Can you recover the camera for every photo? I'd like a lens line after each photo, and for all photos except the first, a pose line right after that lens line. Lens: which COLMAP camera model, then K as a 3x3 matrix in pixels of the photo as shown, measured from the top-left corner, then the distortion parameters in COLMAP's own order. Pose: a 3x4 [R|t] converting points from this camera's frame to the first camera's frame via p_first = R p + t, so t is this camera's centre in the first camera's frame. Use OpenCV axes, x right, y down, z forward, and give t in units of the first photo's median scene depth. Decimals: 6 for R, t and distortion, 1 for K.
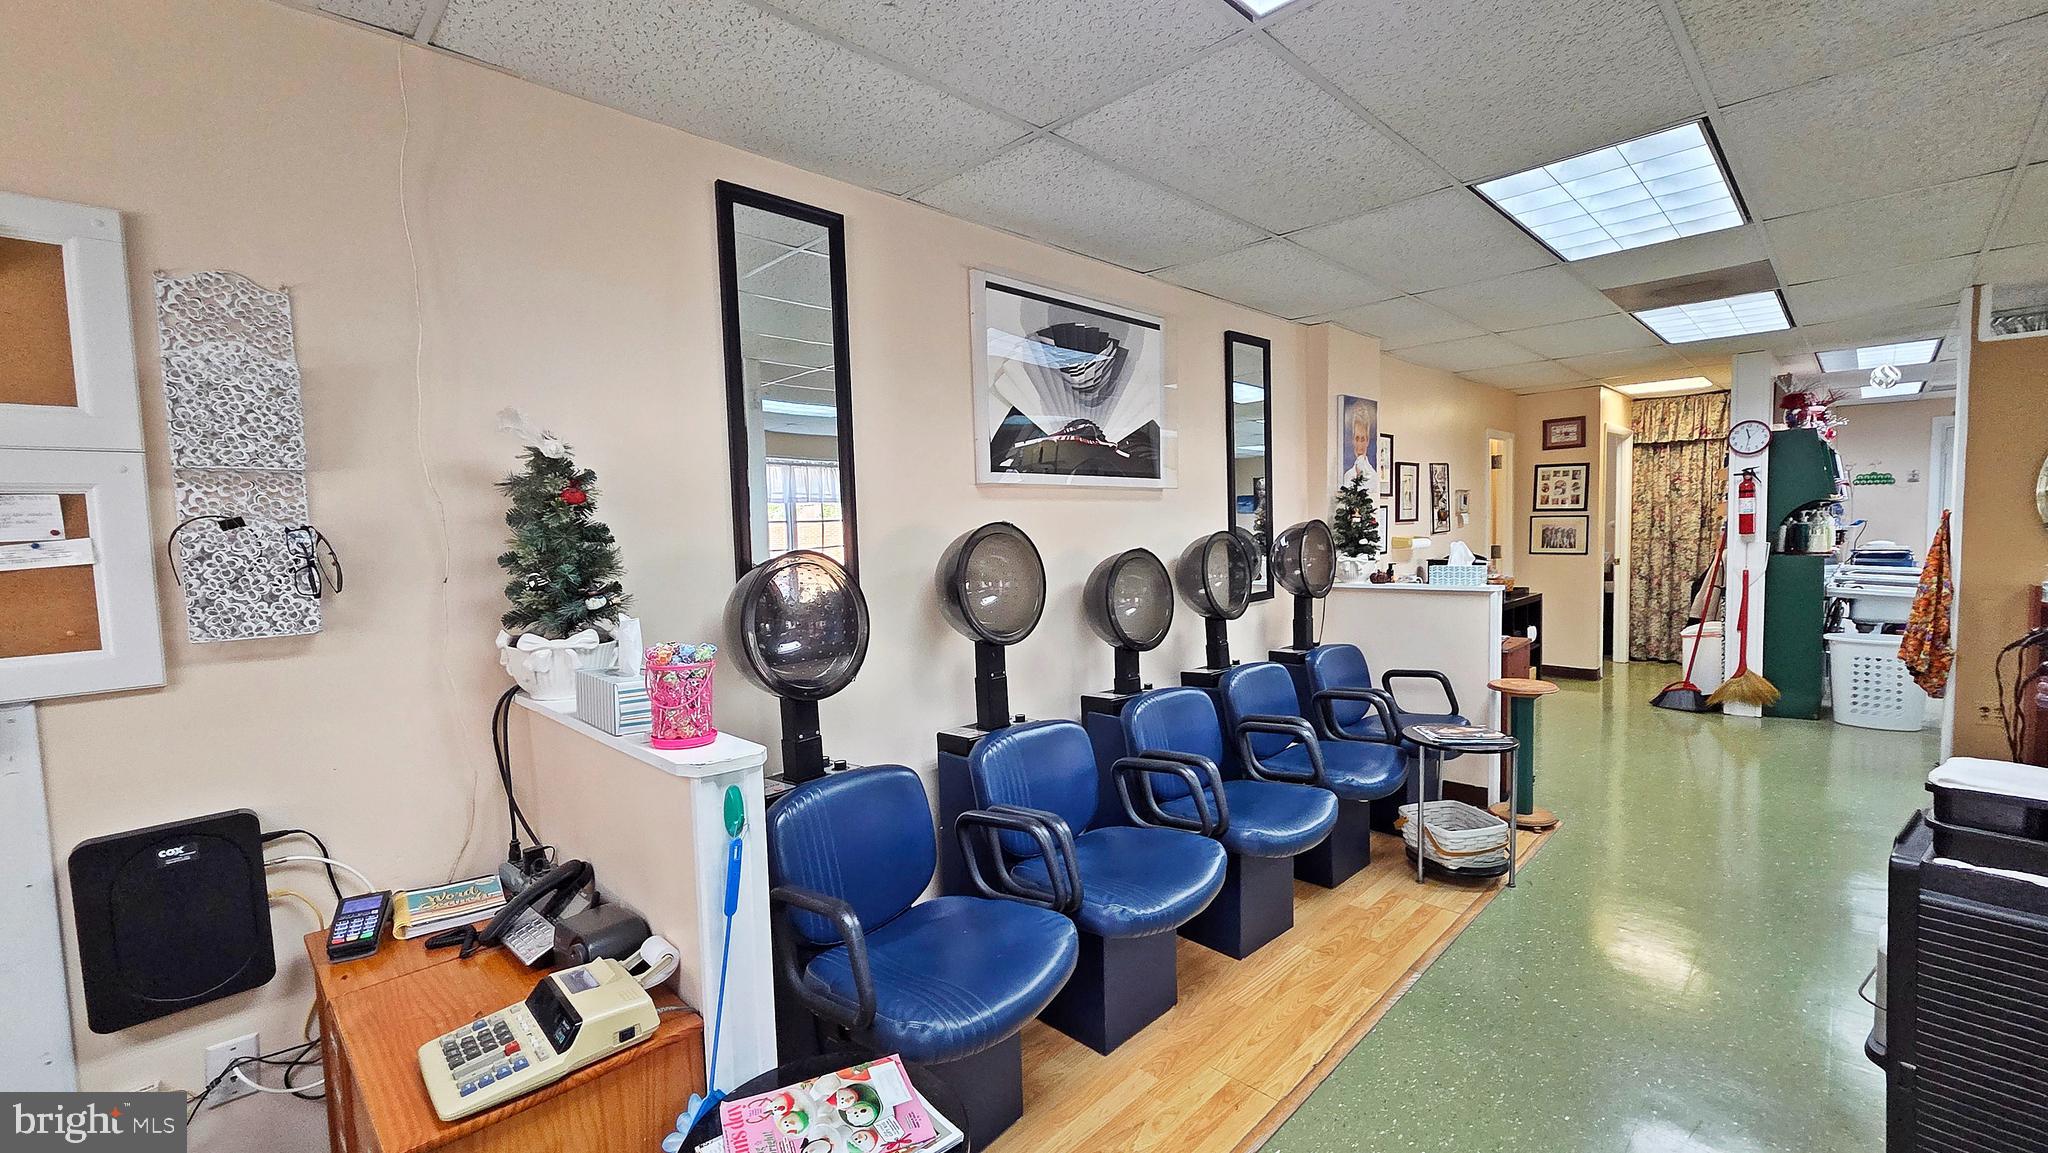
lens RADIAL K [[839.5, 0, 1020.1], [0, 839.5, 589.0], [0, 0, 1]] dist [0.001838, 0.000195]
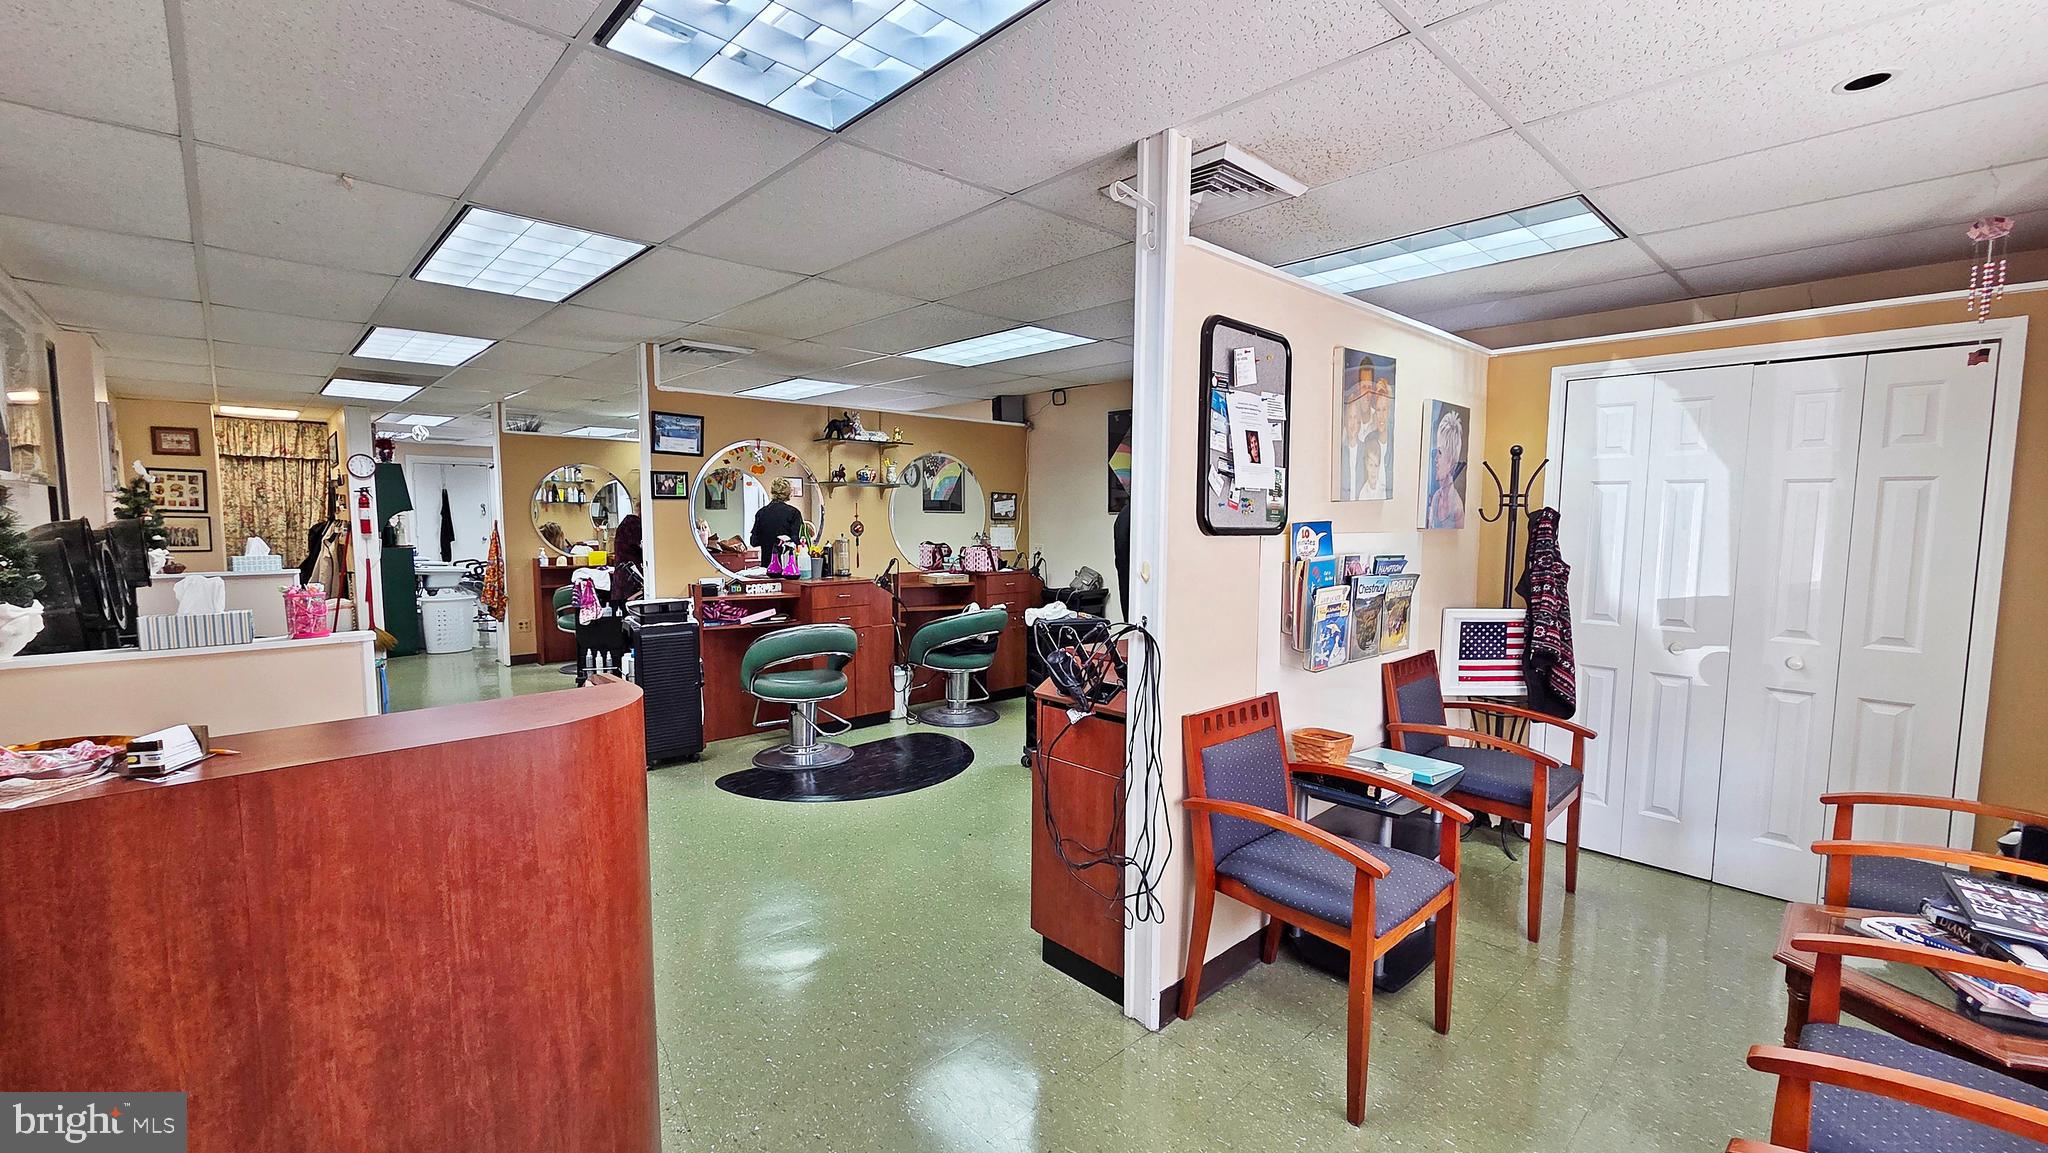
lens RADIAL K [[839.5, 0, 1023.7], [0, 839.5, 587.6], [0, 0, 1]] dist [0.001838, 0.000195]
pose [[0.020430, -0.061573, 0.997893, -0.520928], [0.067301, 0.995923, 0.060073, 0.015466], [-0.997524, 0.065932, 0.024490, -0.138002]]
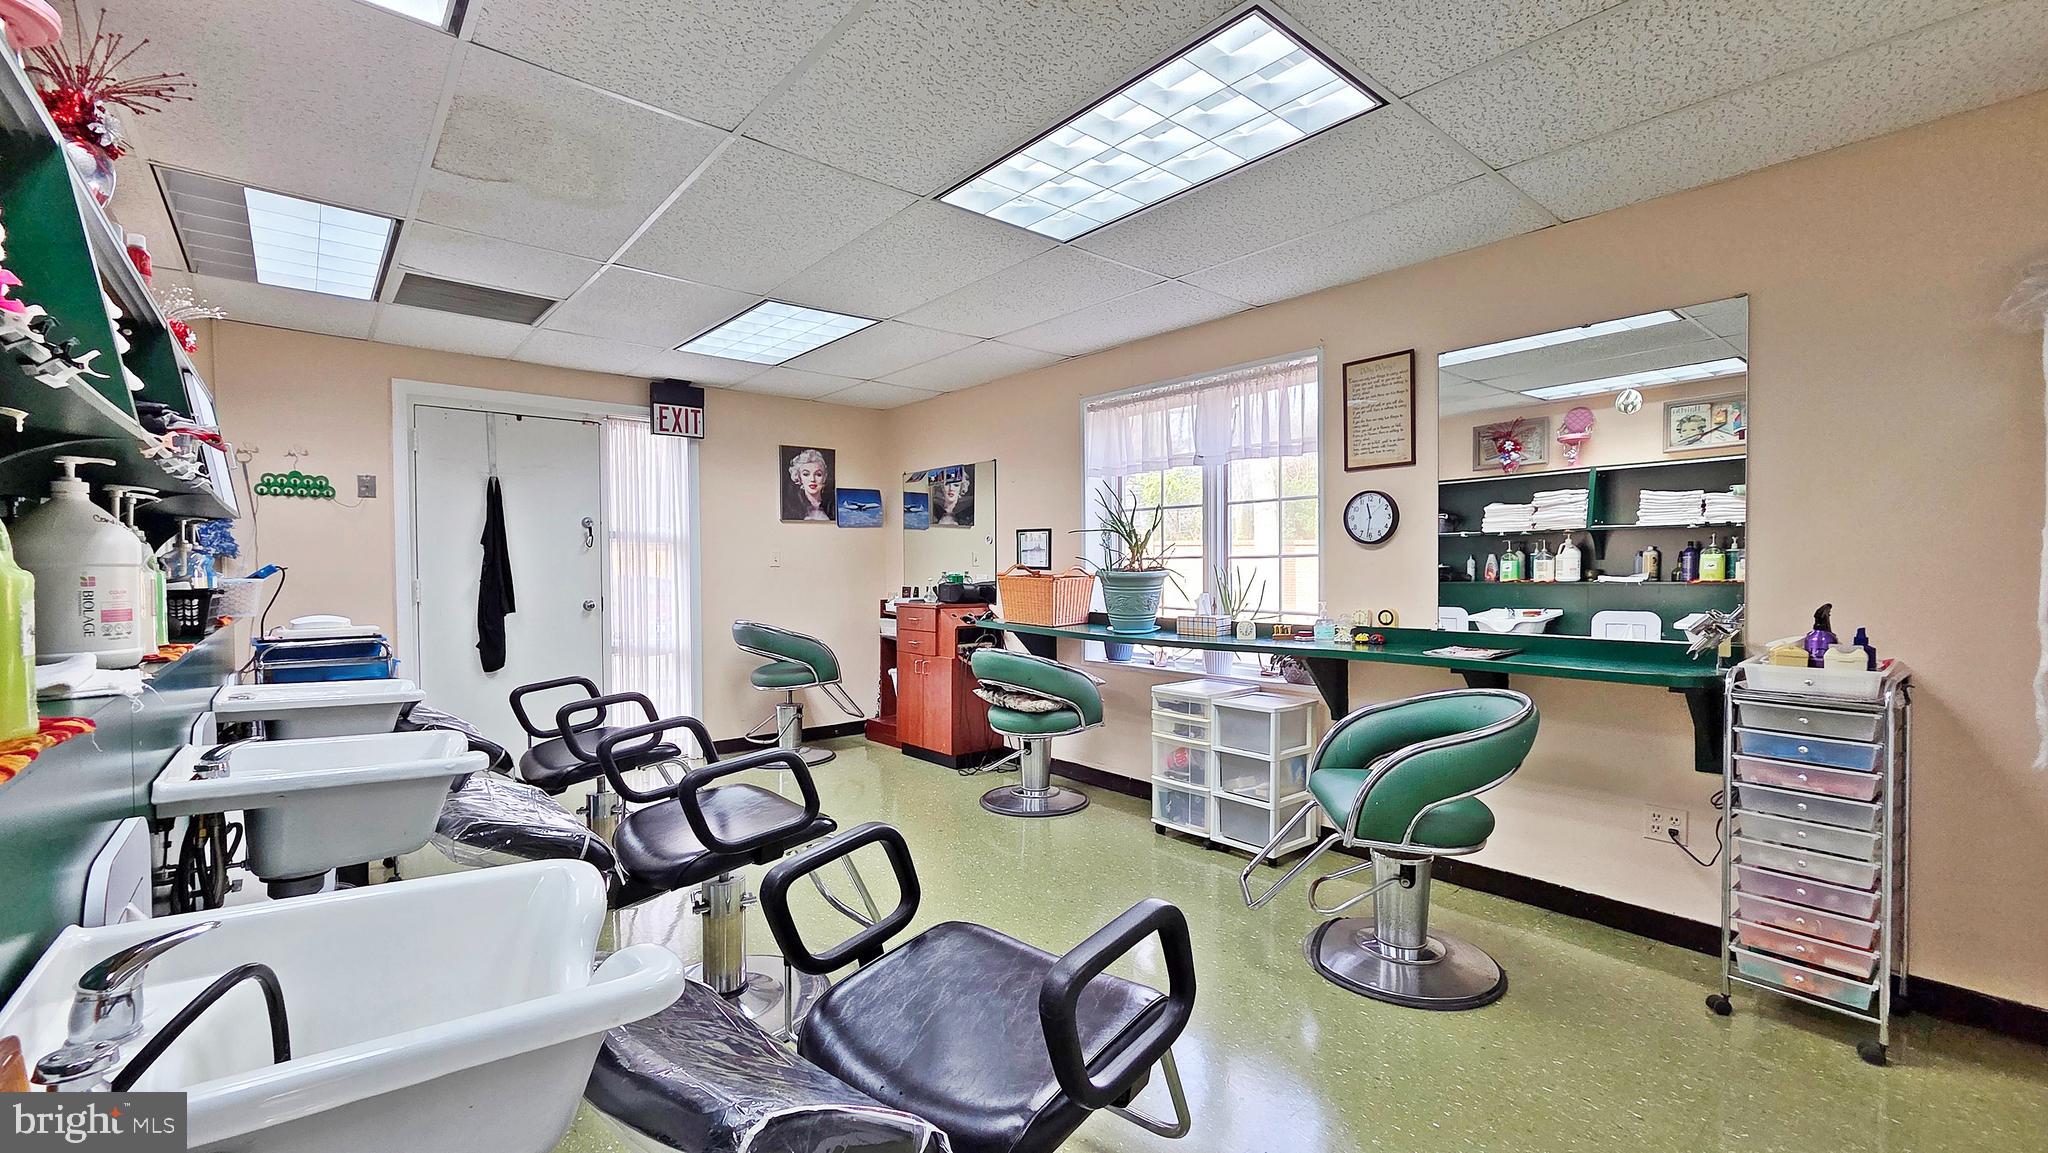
lens RADIAL K [[839.5, 0, 1020.1], [0, 839.5, 576.2], [0, 0, 1]] dist [0.001838, 0.000195]
pose [[0.074191, 0.000135, 0.997244, 0.564885], [0.070961, 0.997464, -0.005415, -0.046328], [-0.994716, 0.071167, 0.073994, 0.554675]]
